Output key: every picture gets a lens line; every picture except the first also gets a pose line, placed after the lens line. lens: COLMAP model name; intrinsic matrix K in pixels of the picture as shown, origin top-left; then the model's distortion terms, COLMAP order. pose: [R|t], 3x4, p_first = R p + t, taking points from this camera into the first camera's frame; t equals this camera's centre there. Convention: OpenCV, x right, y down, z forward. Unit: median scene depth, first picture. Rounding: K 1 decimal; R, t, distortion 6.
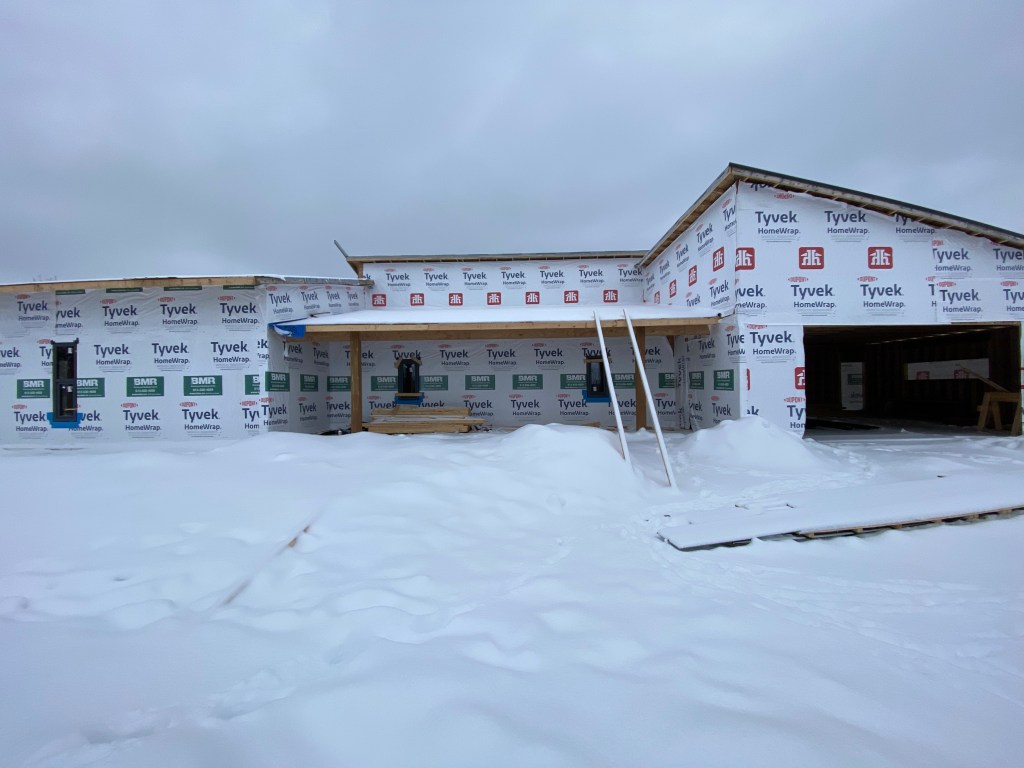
lens RADIAL K [[768.8, 0, 512.0], [0, 768.8, 384.0], [0, 0, 1]] dist [0.008516, 0.000765]
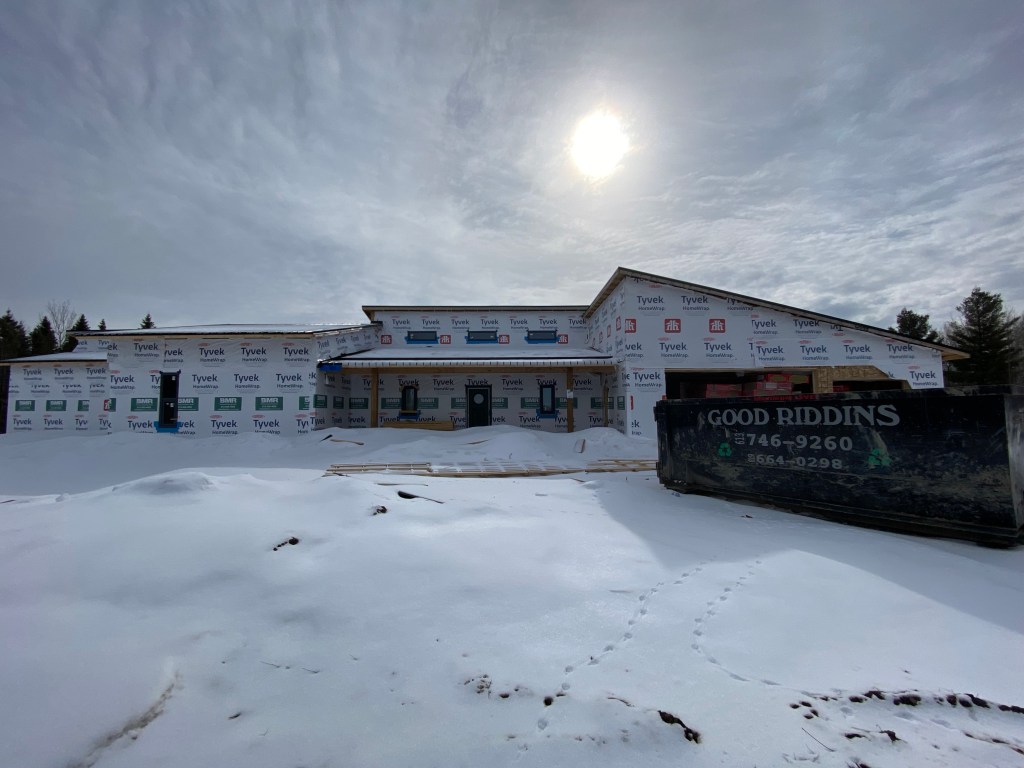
lens RADIAL K [[768.8, 0, 512.0], [0, 768.8, 384.0], [0, 0, 1]] dist [0.008516, 0.000765]
pose [[0.999841, 0.009597, 0.015052, 0.032020], [-0.009182, 0.999582, -0.027420, 0.000757], [-0.015309, 0.027278, 0.999511, -0.447086]]
